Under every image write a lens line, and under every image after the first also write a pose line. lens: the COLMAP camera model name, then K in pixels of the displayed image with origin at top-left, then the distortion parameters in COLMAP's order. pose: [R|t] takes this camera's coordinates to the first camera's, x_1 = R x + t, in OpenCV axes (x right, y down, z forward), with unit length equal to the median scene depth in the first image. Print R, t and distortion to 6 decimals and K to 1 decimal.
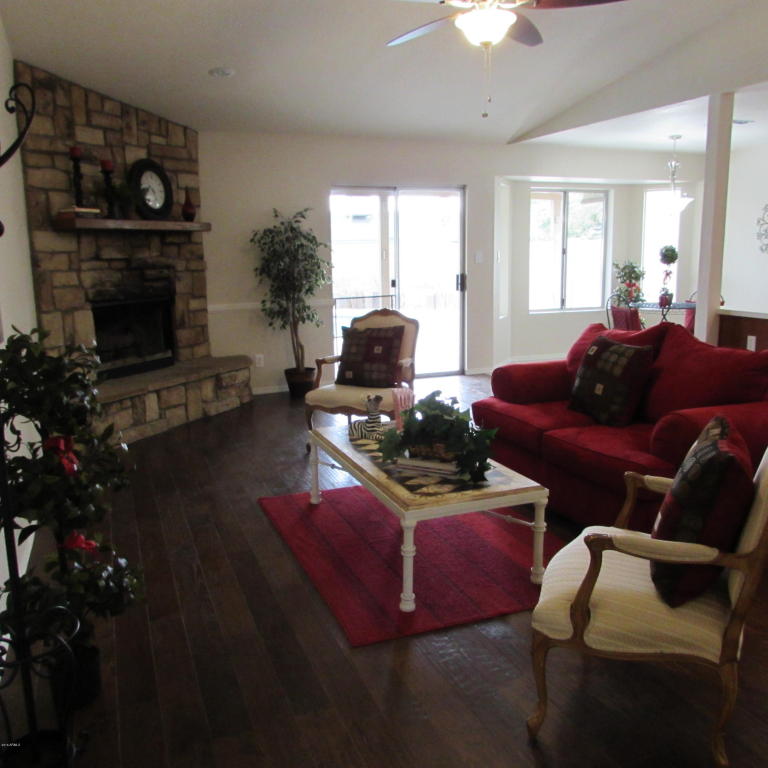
lens RADIAL K [[723.9, 0, 383.5], [0, 723.9, 368.7], [0, 0, 1]] dist [-0.012127, -0.006217]
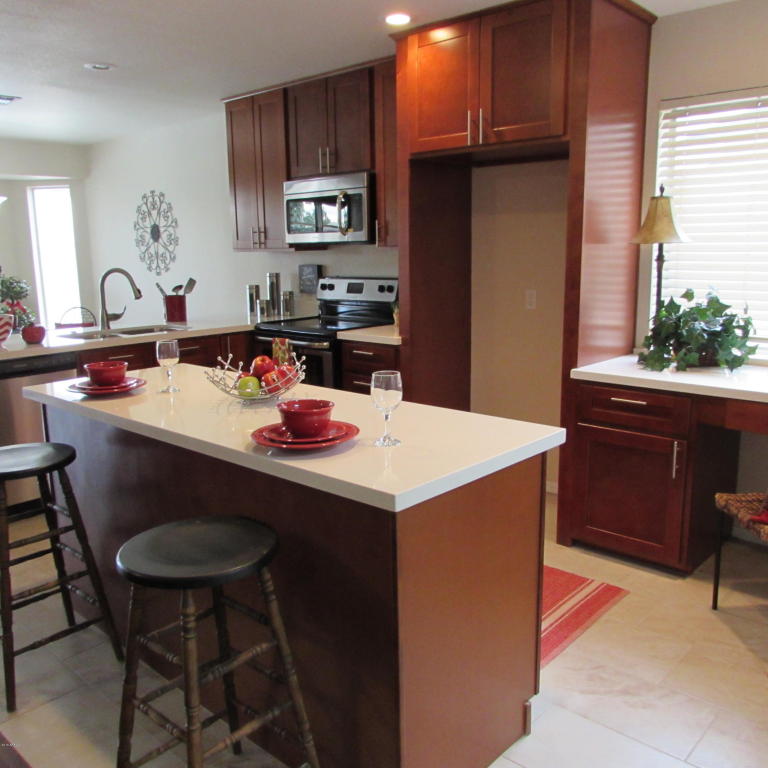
lens RADIAL K [[726.9, 0, 382.0], [0, 726.9, 388.4], [0, 0, 1]] dist [-0.040755, 0.007447]
pose [[0.898780, -0.087406, 0.429598, 0.642599], [0.078430, 0.996172, 0.038593, -0.037371], [-0.431326, -0.000993, 0.902195, 0.170012]]
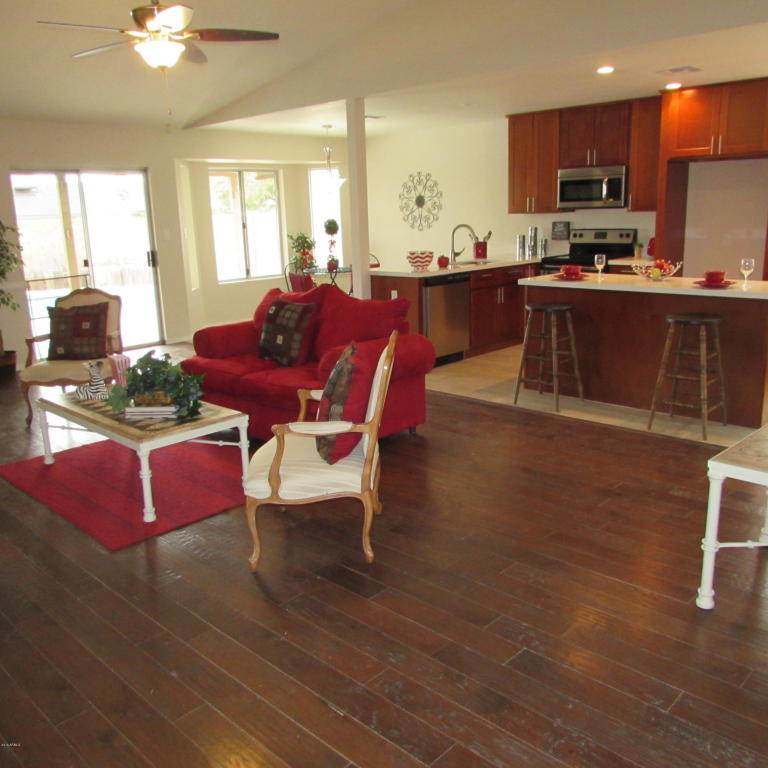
lens RADIAL K [[726.9, 0, 382.0], [0, 726.9, 388.4], [0, 0, 1]] dist [-0.040755, 0.007447]
pose [[0.911860, -0.115444, 0.393934, -0.040003], [0.088761, 0.992388, 0.085364, 0.015470], [-0.400790, -0.042874, 0.915166, -0.189890]]
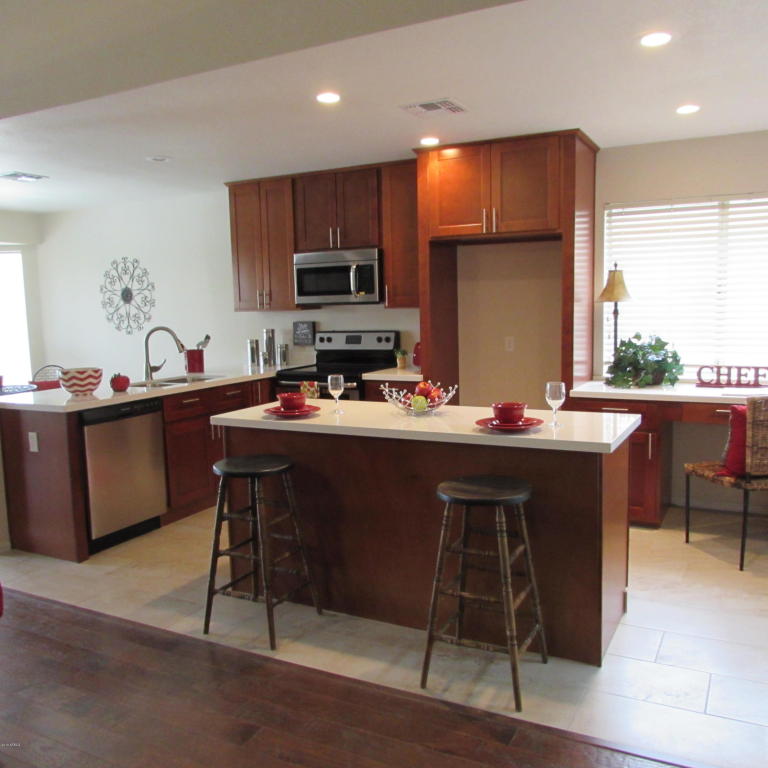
lens RADIAL K [[726.9, 0, 382.0], [0, 726.9, 388.4], [0, 0, 1]] dist [-0.040755, 0.007447]
pose [[0.759526, -0.086464, 0.644705, 0.303249], [0.124222, 0.992166, -0.013283, -0.035919], [-0.638506, 0.090175, 0.764316, 0.131293]]
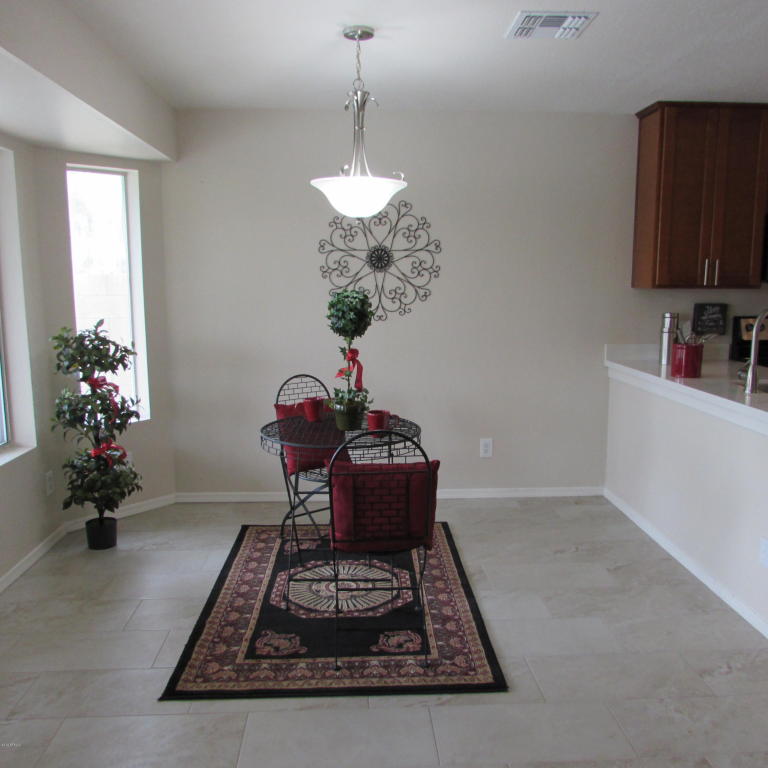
lens RADIAL K [[726.9, 0, 382.0], [0, 726.9, 388.4], [0, 0, 1]] dist [-0.040755, 0.007447]
pose [[0.327861, -0.126823, 0.936175, -0.008836], [0.153808, 0.984893, 0.079557, -0.214160], [-0.932121, 0.117908, 0.342414, 1.248282]]
